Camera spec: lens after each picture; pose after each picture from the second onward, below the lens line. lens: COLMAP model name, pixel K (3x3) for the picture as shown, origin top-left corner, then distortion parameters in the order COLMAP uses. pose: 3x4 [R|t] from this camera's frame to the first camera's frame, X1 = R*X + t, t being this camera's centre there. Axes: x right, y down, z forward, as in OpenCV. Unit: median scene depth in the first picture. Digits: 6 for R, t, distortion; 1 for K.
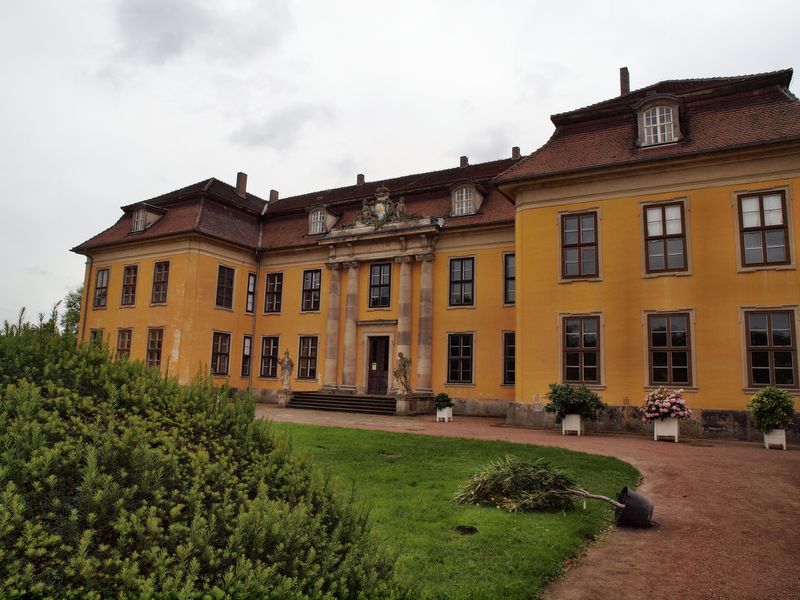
lens RADIAL K [[566.3, 0, 400.0], [0, 566.3, 300.0], [0, 0, 1]] dist [-0.121095, 0.110834]
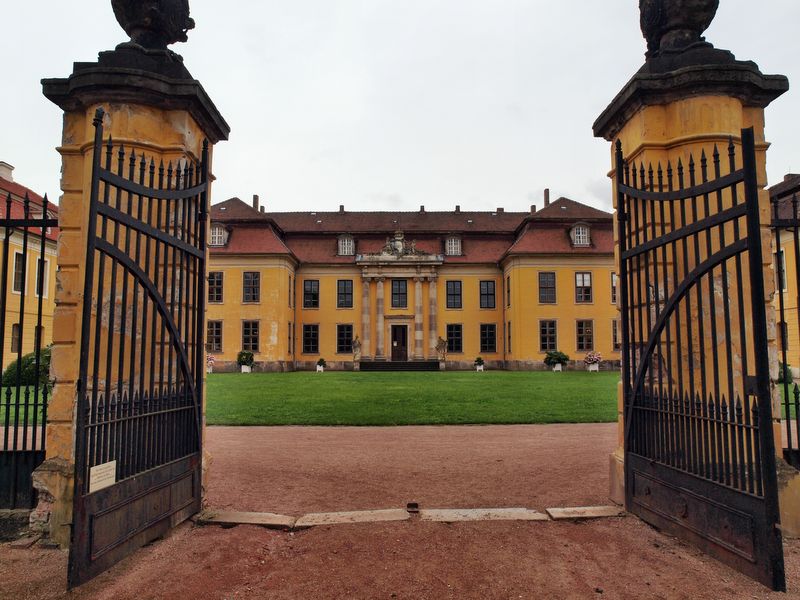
lens RADIAL K [[645.8, 0, 400.0], [0, 645.8, 300.0], [0, 0, 1]] dist [-0.059425, -0.001047]
pose [[0.863601, 0.010327, 0.504070, -0.956777], [-0.043243, 0.997623, 0.053647, -0.105865], [-0.502318, -0.068127, 0.861995, -0.582851]]
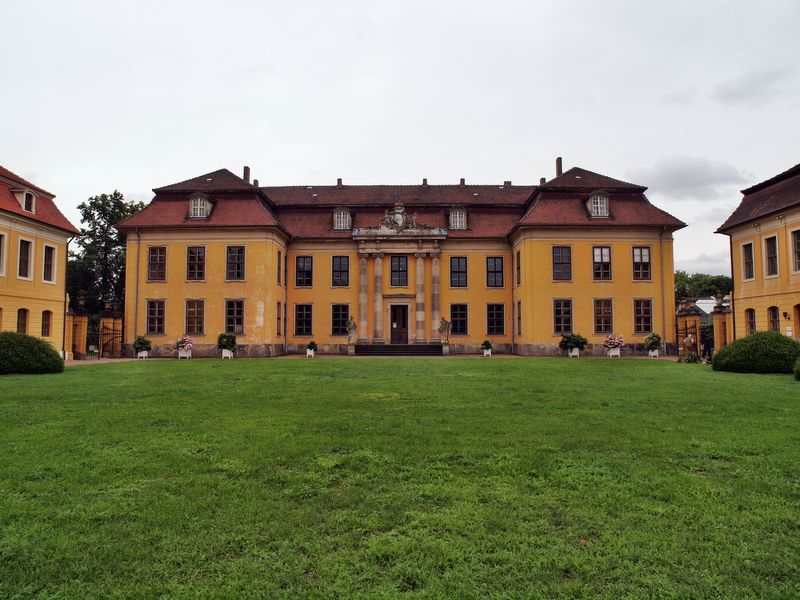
lens RADIAL K [[566.3, 0, 400.0], [0, 566.3, 300.0], [0, 0, 1]] dist [-0.121095, 0.110834]
pose [[0.872444, -0.002553, 0.488707, -0.757089], [-0.041977, 0.995899, 0.080139, -0.068463], [-0.486908, -0.090431, 0.868759, -0.295318]]
